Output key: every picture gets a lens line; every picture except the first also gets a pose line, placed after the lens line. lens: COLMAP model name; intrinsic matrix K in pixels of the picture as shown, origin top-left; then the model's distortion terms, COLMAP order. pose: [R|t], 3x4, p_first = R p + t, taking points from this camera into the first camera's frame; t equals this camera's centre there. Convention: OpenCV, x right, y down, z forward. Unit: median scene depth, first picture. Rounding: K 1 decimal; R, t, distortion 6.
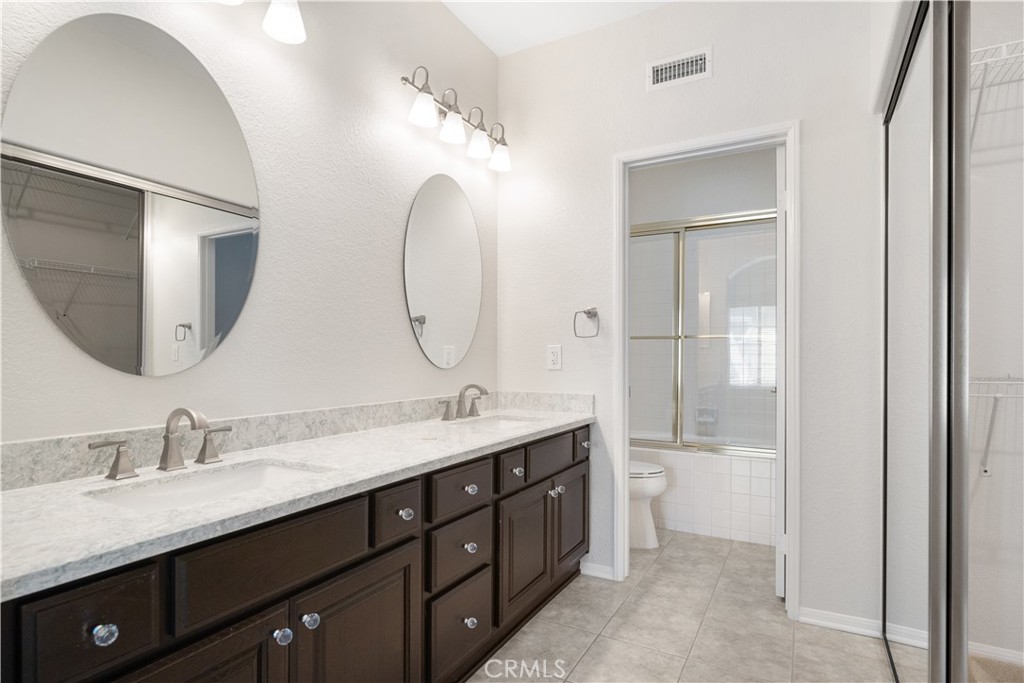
lens RADIAL K [[535.0, 0, 511.8], [0, 535.0, 358.2], [0, 0, 1]] dist [-0.002452, 0.000924]
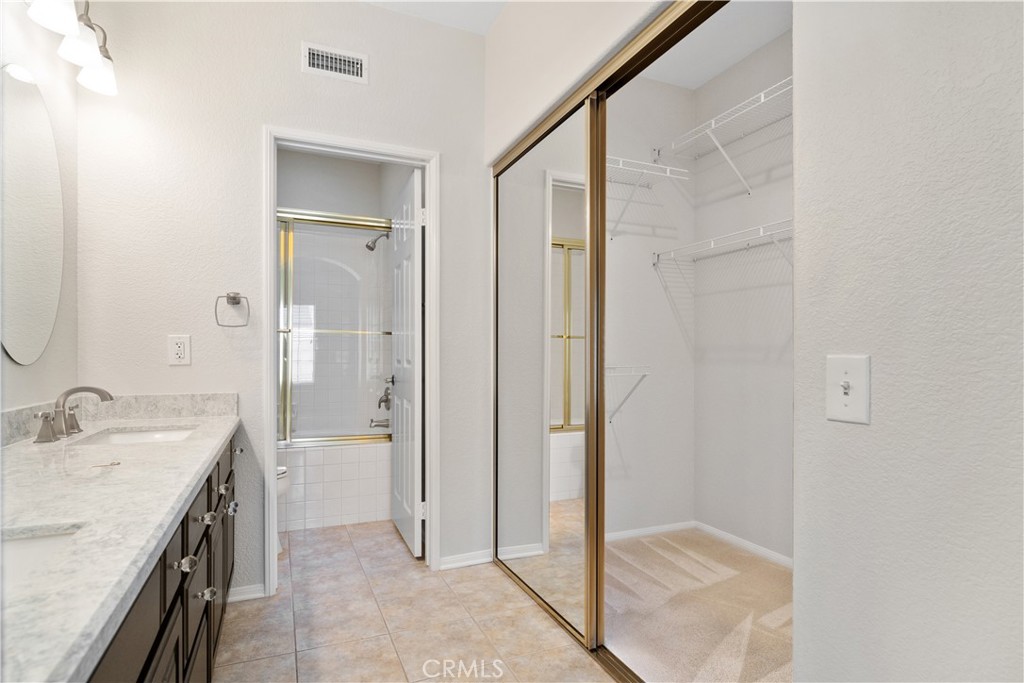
lens RADIAL K [[535.0, 0, 511.8], [0, 535.0, 358.2], [0, 0, 1]] dist [-0.002452, 0.000924]
pose [[0.604777, -0.003452, 0.796388, -0.303898], [-0.001043, 0.999986, 0.005127, 0.007685], [-0.796394, -0.003931, 0.604765, 0.136247]]
